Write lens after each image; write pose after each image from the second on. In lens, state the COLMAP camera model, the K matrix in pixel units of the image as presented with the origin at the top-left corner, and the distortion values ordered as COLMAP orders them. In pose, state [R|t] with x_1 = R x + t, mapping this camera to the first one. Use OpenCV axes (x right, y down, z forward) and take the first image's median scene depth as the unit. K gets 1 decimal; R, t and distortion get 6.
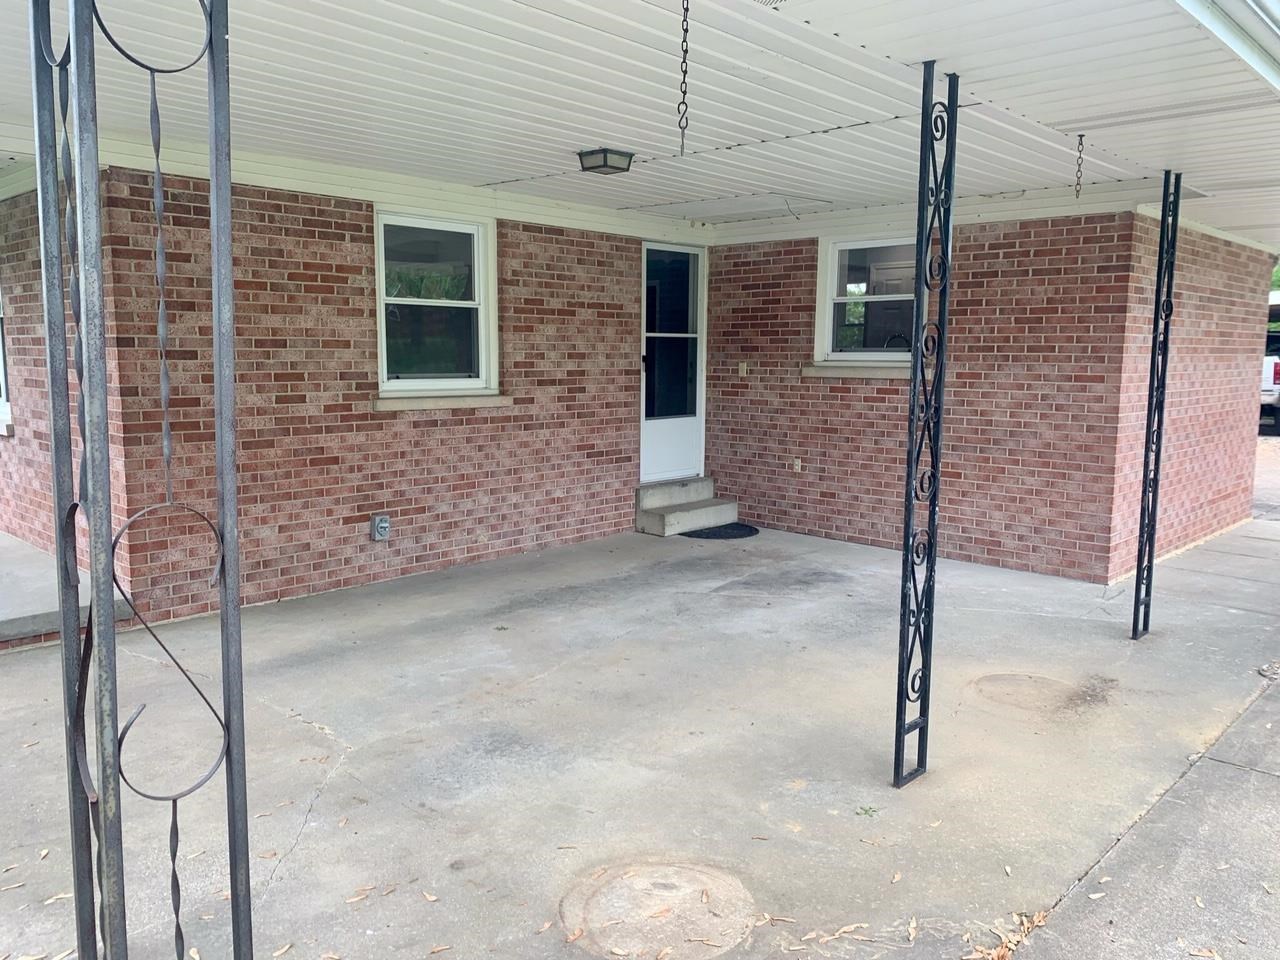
lens RADIAL K [[978.7, 0, 637.9], [0, 978.7, 477.2], [0, 0, 1]] dist [0.013373, -0.012777]
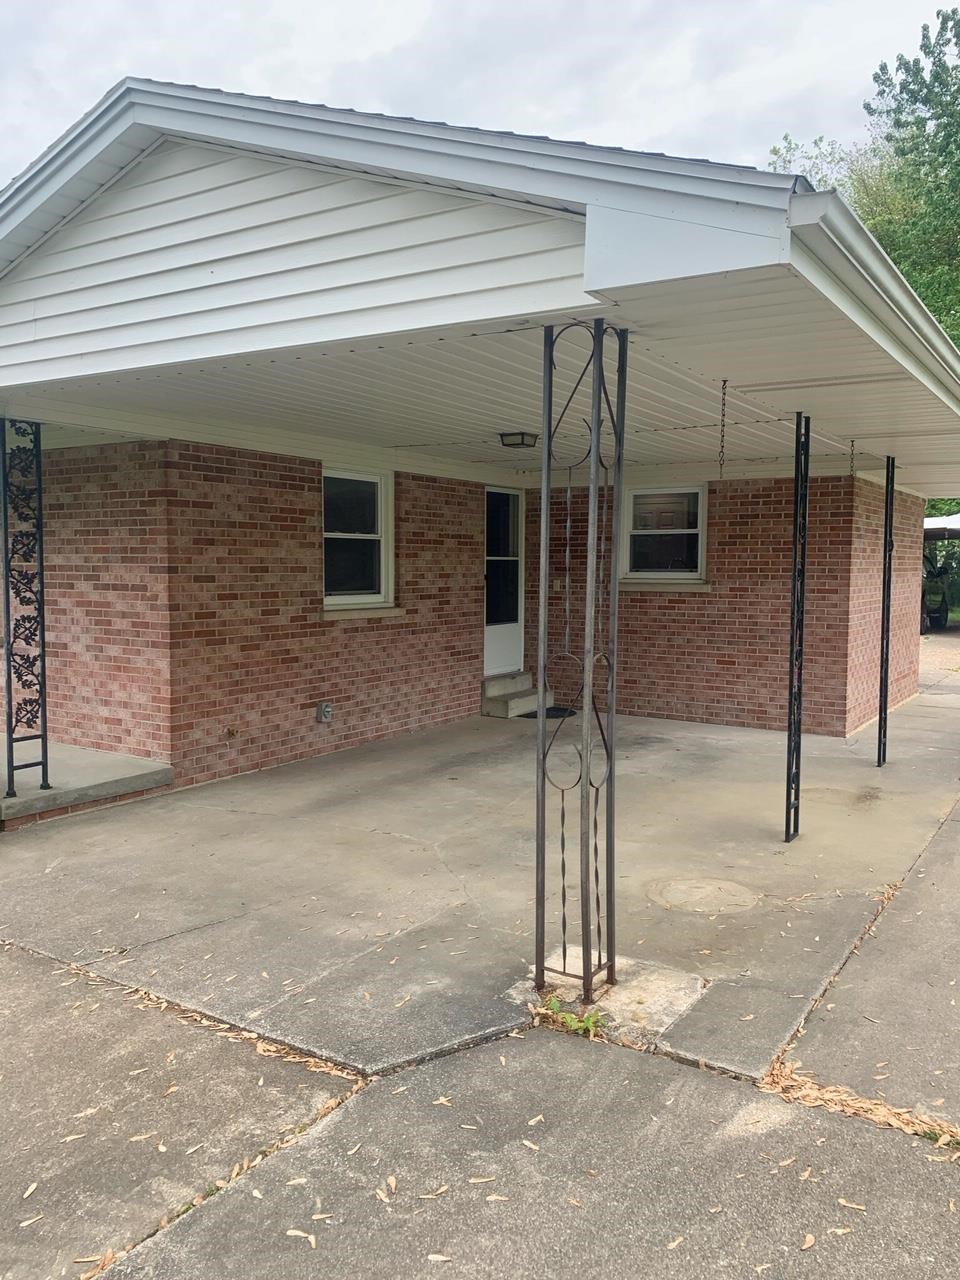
lens RADIAL K [[978.7, 0, 483.8], [0, 978.7, 639.2], [0, 0, 1]] dist [0.013373, -0.012777]
pose [[0.982017, -0.017092, 0.188015, -0.291260], [0.026543, 0.998501, -0.047865, 0.023043], [-0.186916, 0.051994, 0.980999, -0.287933]]
